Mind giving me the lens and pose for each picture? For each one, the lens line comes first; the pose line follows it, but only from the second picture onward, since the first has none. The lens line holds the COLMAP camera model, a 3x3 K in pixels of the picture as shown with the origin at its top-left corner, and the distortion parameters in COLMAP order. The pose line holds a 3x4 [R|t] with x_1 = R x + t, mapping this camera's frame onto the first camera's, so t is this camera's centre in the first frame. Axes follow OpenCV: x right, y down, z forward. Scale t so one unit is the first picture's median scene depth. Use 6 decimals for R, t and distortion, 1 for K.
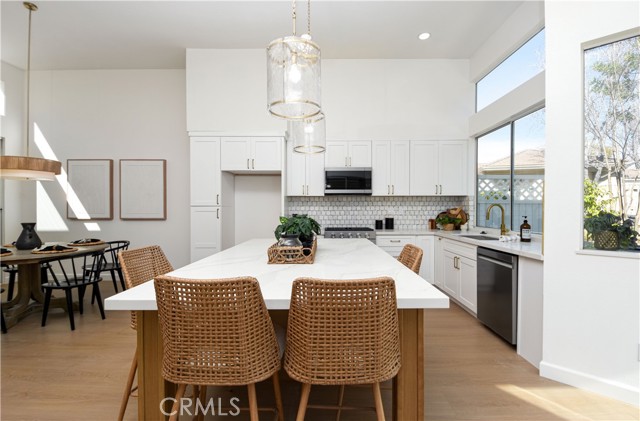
lens RADIAL K [[284.9, 0, 323.4], [0, 284.9, 209.5], [0, 0, 1]] dist [-0.001963, -0.009715]
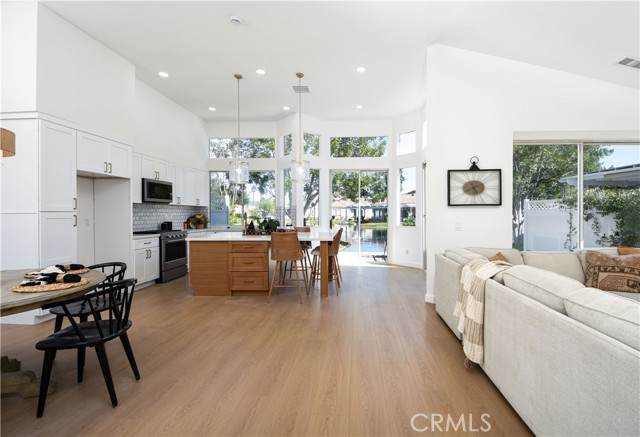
lens RADIAL K [[294.5, 0, 342.0], [0, 294.5, 217.5], [0, 0, 1]] dist [0.007532, -0.001356]
pose [[0.055974, -0.011845, 0.998362, -1.122140], [0.001271, 0.999930, 0.011792, -0.003981], [-0.998431, 0.000609, 0.055985, 0.147912]]
